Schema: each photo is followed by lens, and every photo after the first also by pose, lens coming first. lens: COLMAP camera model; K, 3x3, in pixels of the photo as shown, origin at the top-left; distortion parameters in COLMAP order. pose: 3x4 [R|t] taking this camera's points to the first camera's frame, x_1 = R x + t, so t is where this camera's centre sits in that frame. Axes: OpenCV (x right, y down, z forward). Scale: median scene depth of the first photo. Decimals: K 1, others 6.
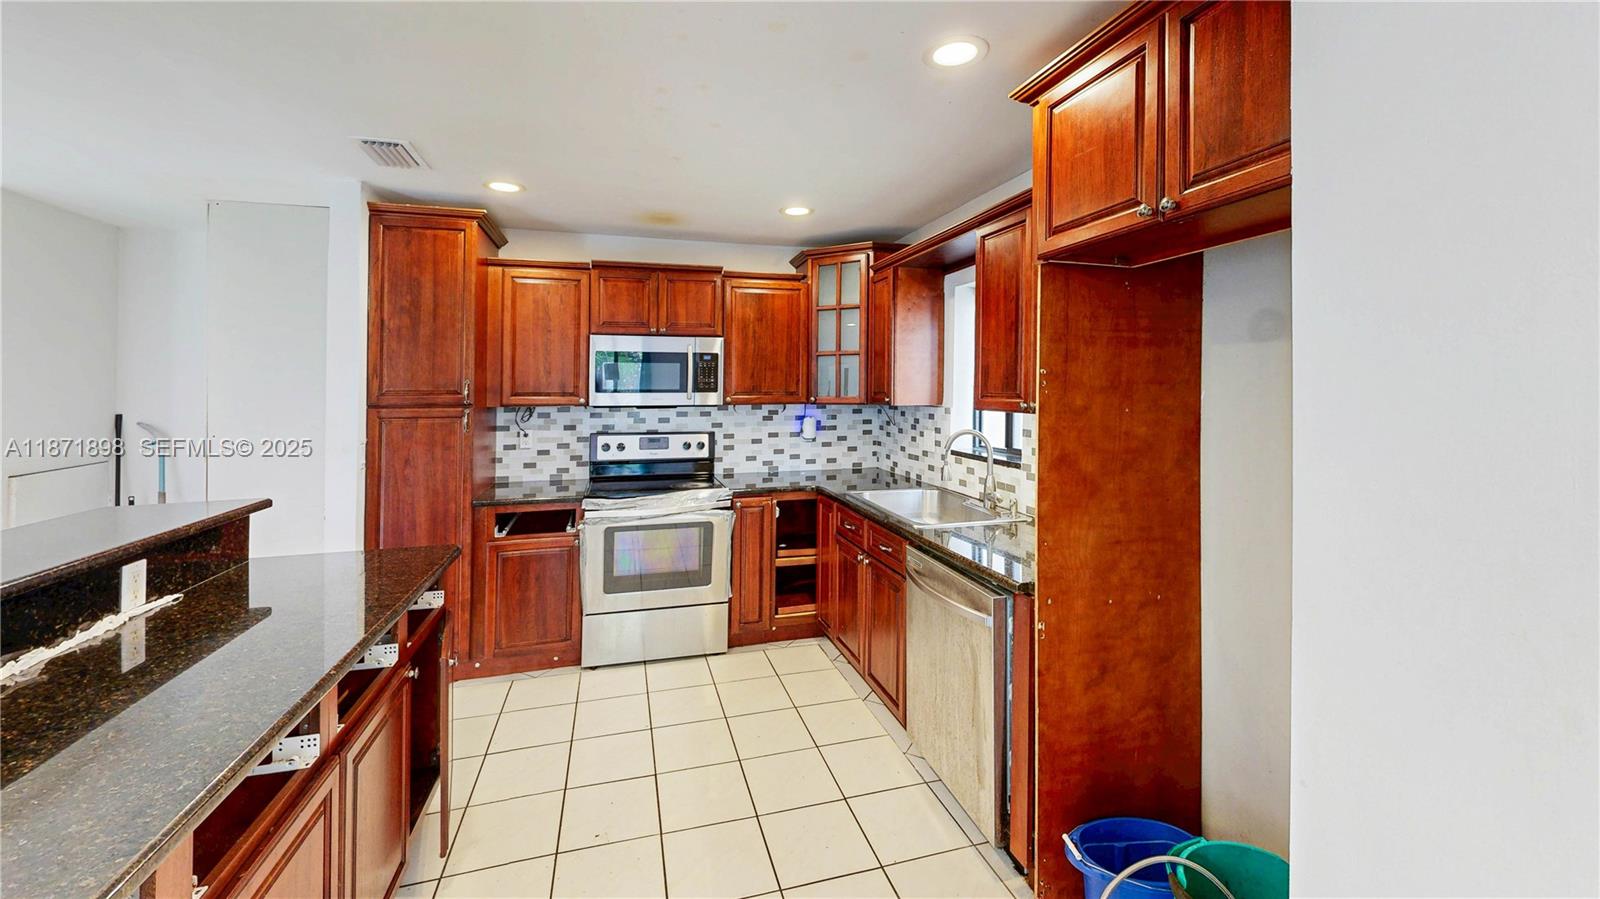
lens RADIAL K [[634.2, 0, 809.7], [0, 634.2, 451.4], [0, 0, 1]] dist [-0.001782, -0.000071]
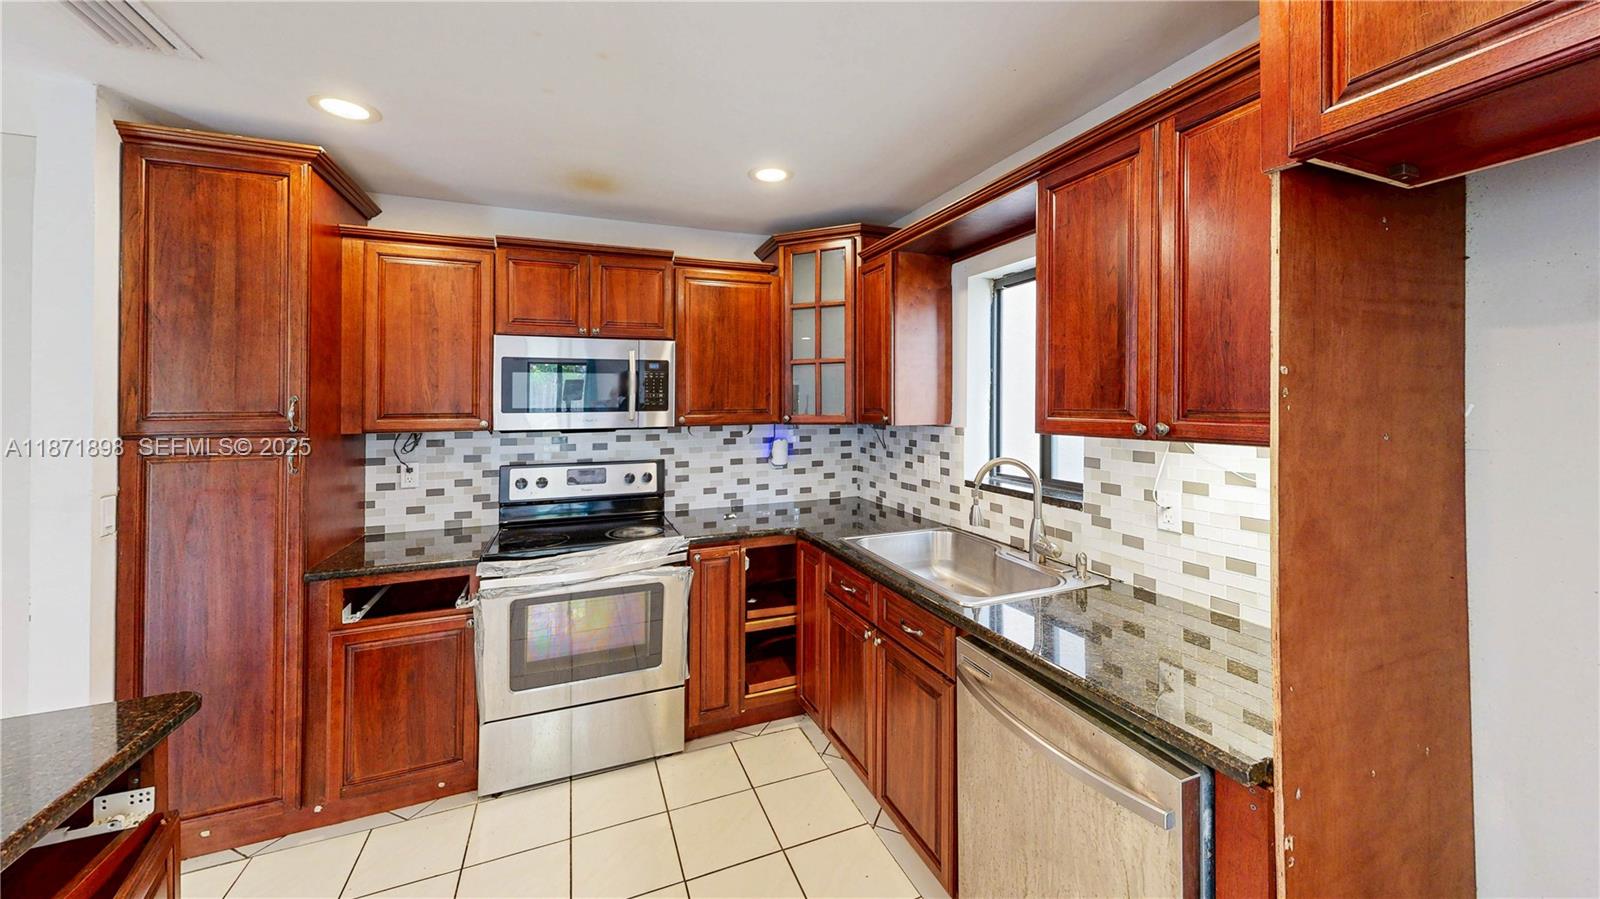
lens RADIAL K [[568.4, 0, 791.7], [0, 568.4, 443.3], [0, 0, 1]] dist [0.007409, 0.000187]
pose [[0.997157, -0.012797, 0.074256, -0.049729], [0.015127, 0.999408, -0.030897, -0.031410], [-0.073816, 0.031932, 0.996761, 0.313288]]
